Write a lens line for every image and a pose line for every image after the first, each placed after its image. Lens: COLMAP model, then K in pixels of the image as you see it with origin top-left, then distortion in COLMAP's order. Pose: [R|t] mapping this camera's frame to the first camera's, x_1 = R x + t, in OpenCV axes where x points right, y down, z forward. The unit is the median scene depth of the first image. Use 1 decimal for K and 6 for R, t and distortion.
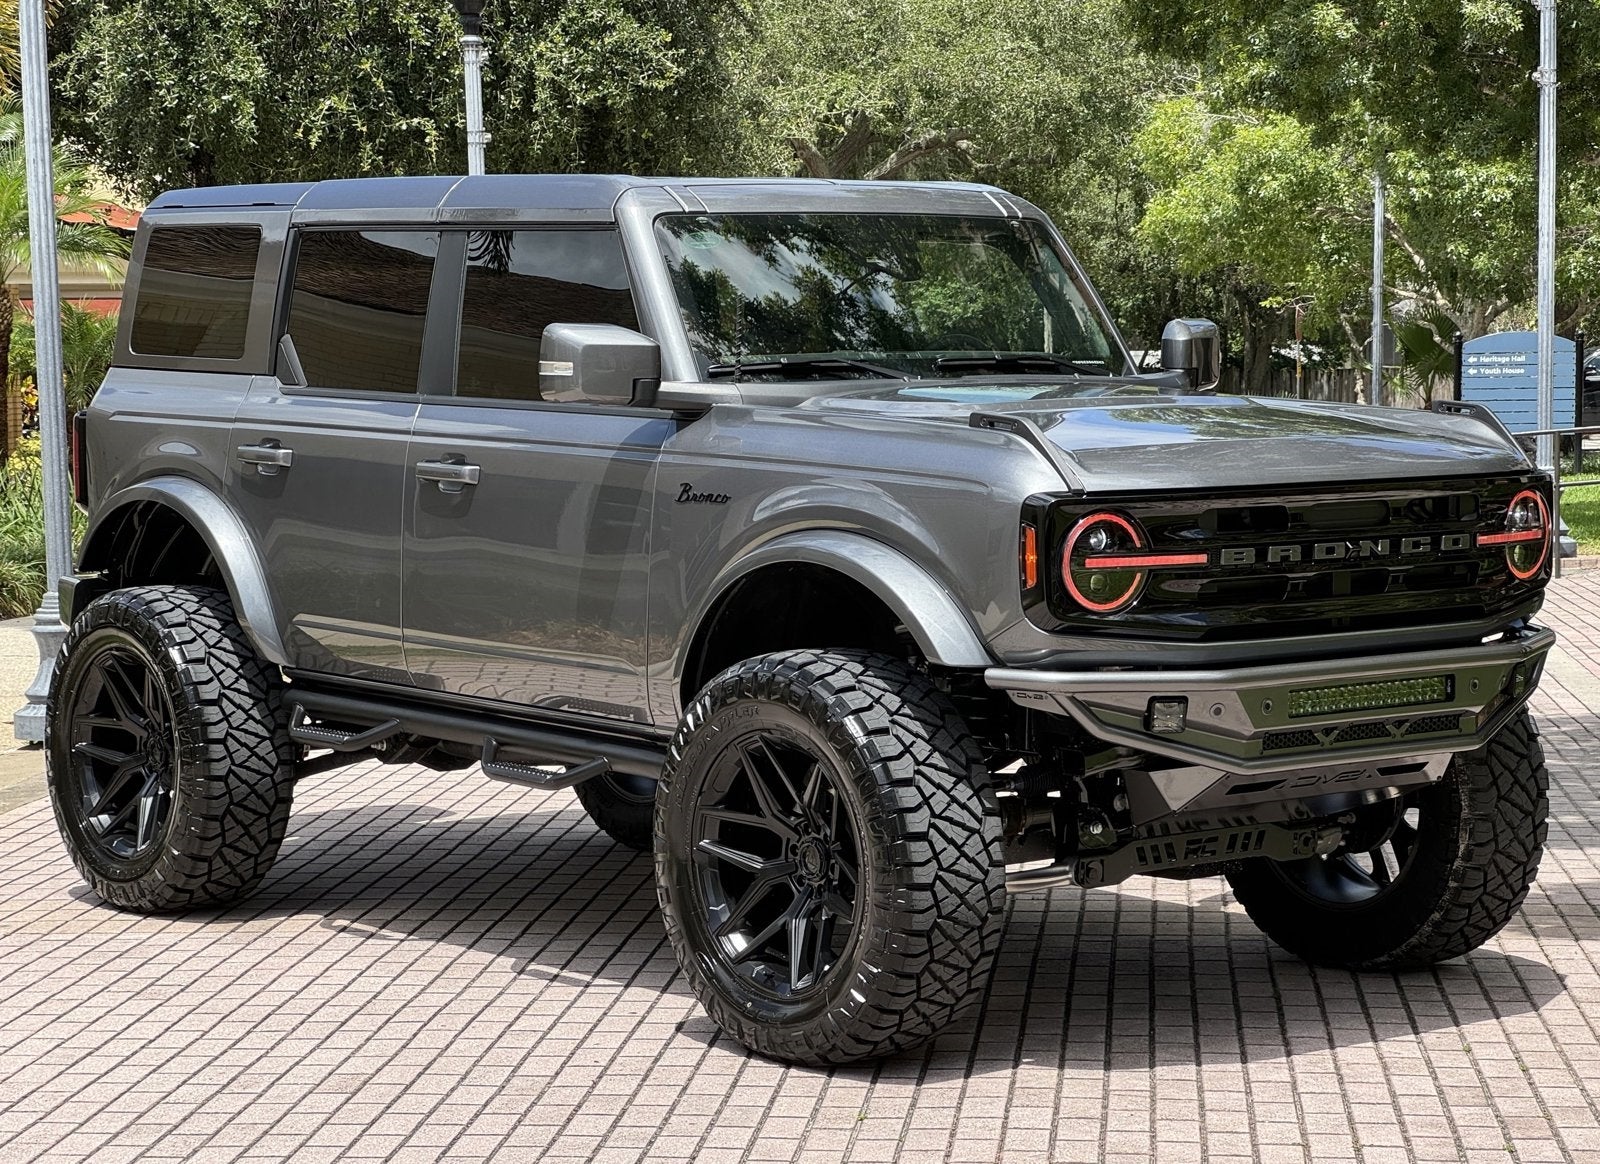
lens RADIAL K [[3808.3, 0, 848.1], [0, 3808.3, 588.6], [0, 0, 1]] dist [0.161625, 0.461497]
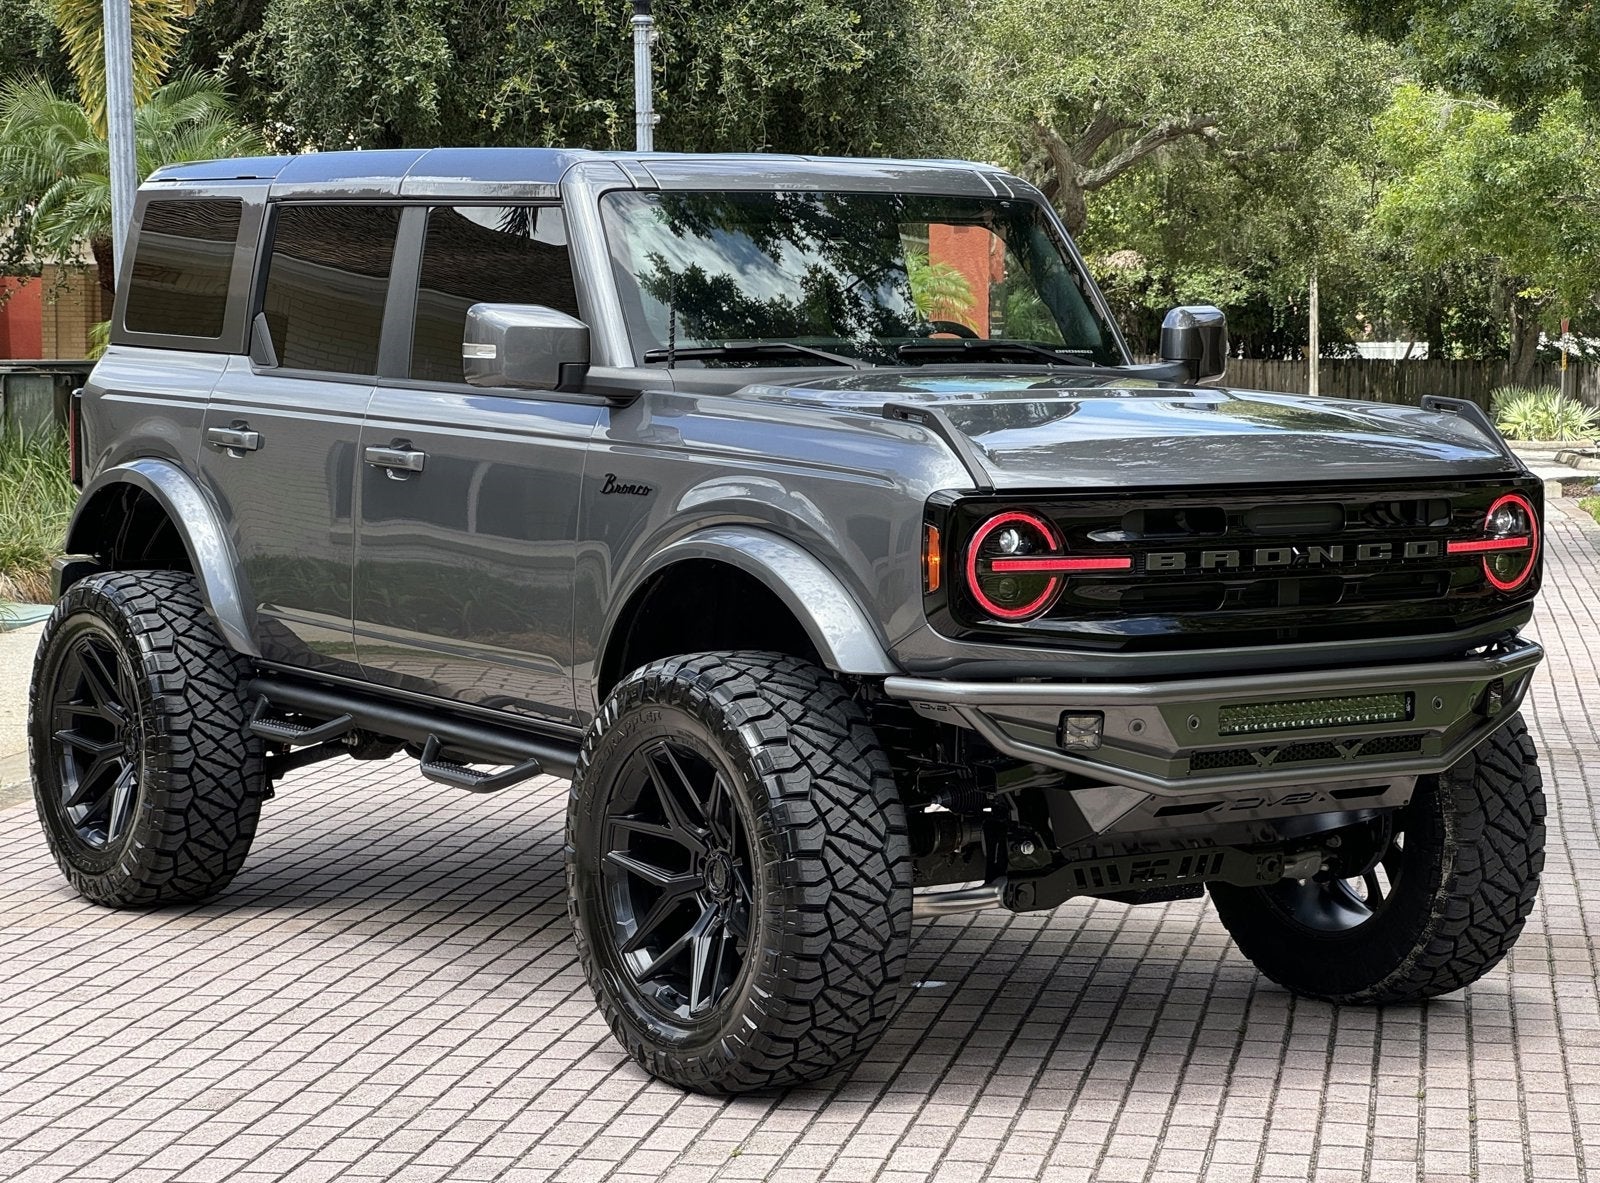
lens RADIAL K [[3798.0, 0, 796.7], [0, 3798.0, 591.8], [0, 0, 1]] dist [0.140928, 0.696263]
pose [[0.996126, 0.017405, -0.086196, 0.081165], [-0.017014, 0.999841, 0.005275, -0.003826], [0.086274, -0.003788, 0.996264, 0.058619]]
